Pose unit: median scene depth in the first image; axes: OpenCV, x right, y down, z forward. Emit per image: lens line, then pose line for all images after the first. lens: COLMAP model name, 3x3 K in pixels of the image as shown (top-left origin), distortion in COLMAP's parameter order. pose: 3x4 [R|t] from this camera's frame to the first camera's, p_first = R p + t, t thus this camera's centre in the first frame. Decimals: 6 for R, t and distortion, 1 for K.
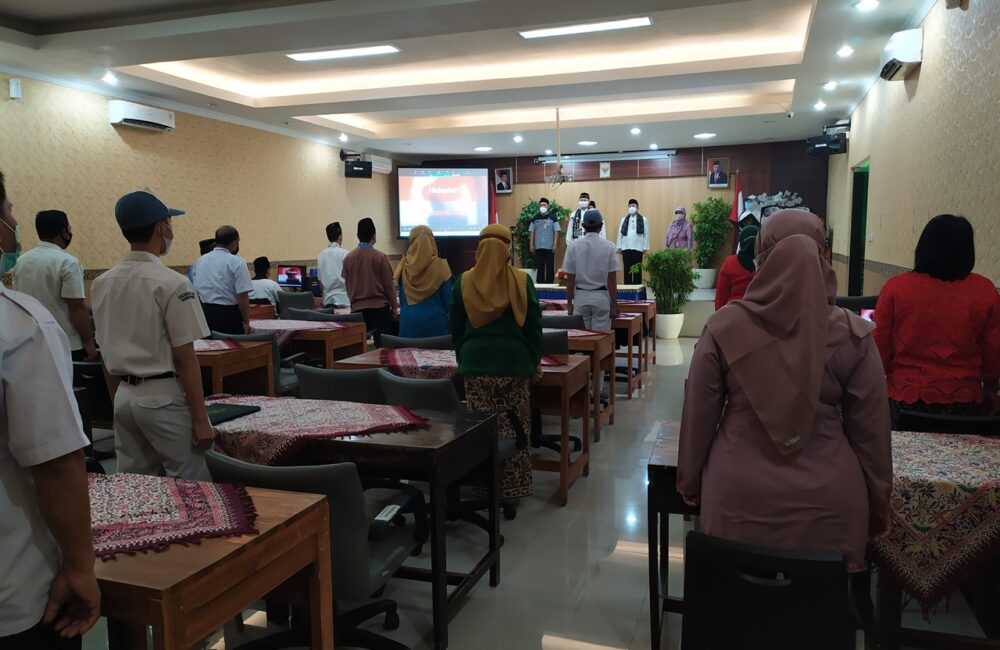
lens RADIAL K [[743.4, 0, 500.0], [0, 743.4, 325.0], [0, 0, 1]] dist [0.068081, -0.058951]
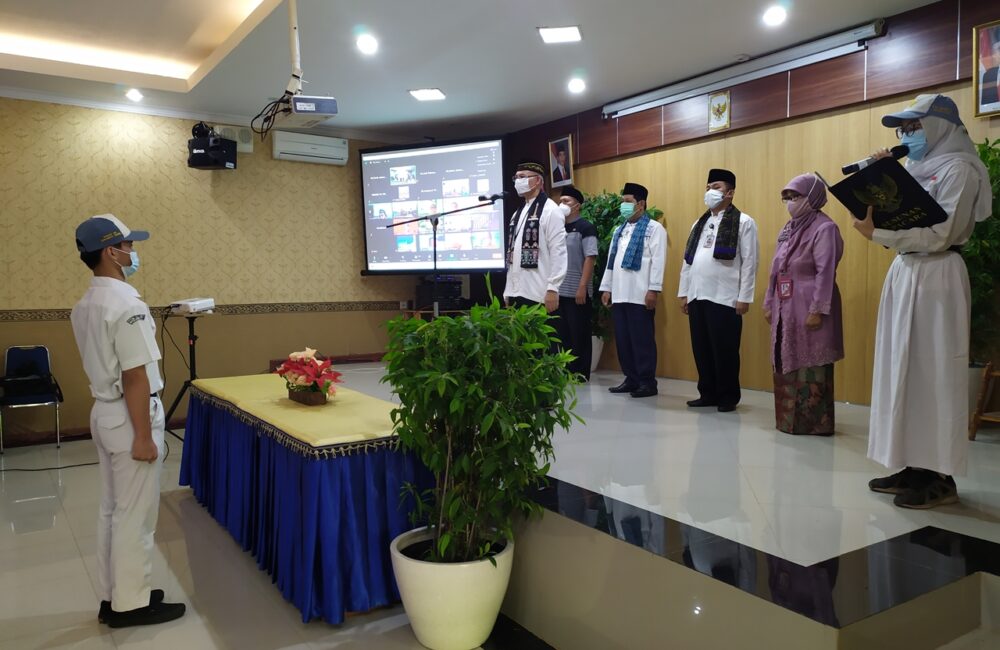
lens RADIAL K [[743.4, 0, 500.0], [0, 743.4, 325.0], [0, 0, 1]] dist [0.068081, -0.058951]
pose [[0.803904, 0.038458, -0.593514, 0.304830], [-0.070033, 0.997086, -0.030250, -0.067653], [0.590622, 0.065884, 0.804255, 0.609549]]
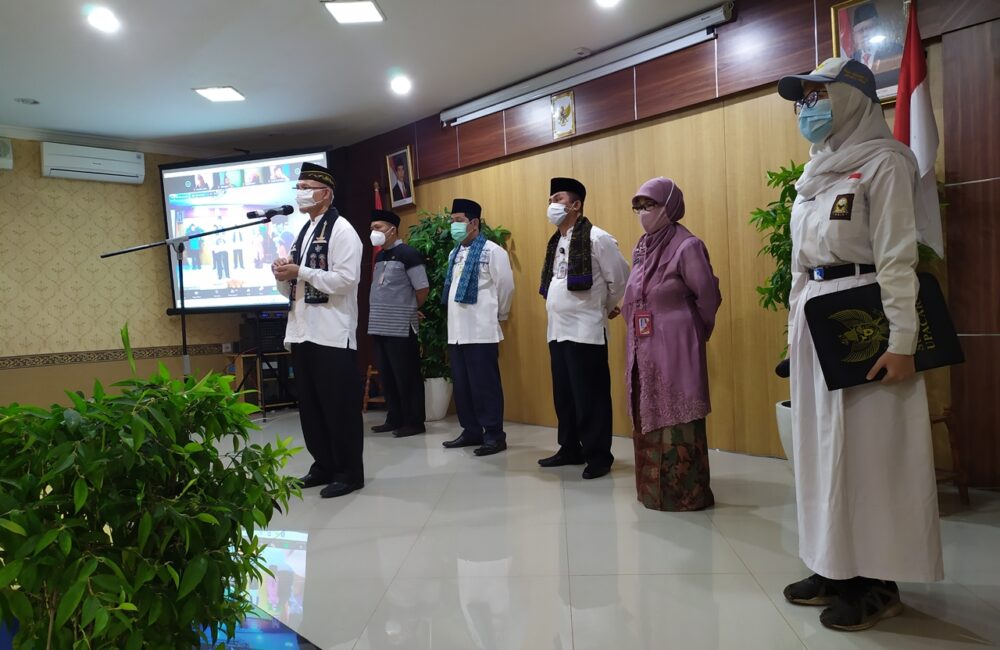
lens RADIAL K [[743.4, 0, 500.0], [0, 743.4, 325.0], [0, 0, 1]] dist [0.068081, -0.058951]
pose [[0.875794, -0.012517, -0.482523, 0.295701], [-0.024978, 0.997149, -0.071204, -0.080779], [0.482038, 0.074412, 0.872984, 0.691673]]
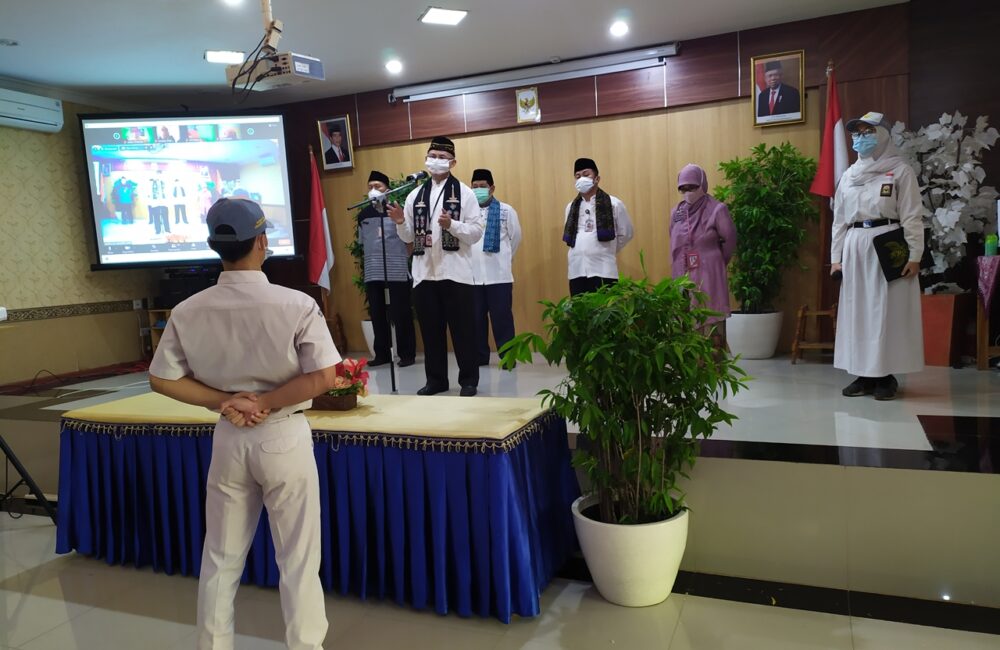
lens RADIAL K [[743.4, 0, 500.0], [0, 743.4, 325.0], [0, 0, 1]] dist [0.068081, -0.058951]
pose [[0.997672, -0.035778, -0.058049, 0.149707], [0.034434, 0.999119, -0.023994, -0.061678], [0.058856, 0.021939, 0.998025, 0.550524]]
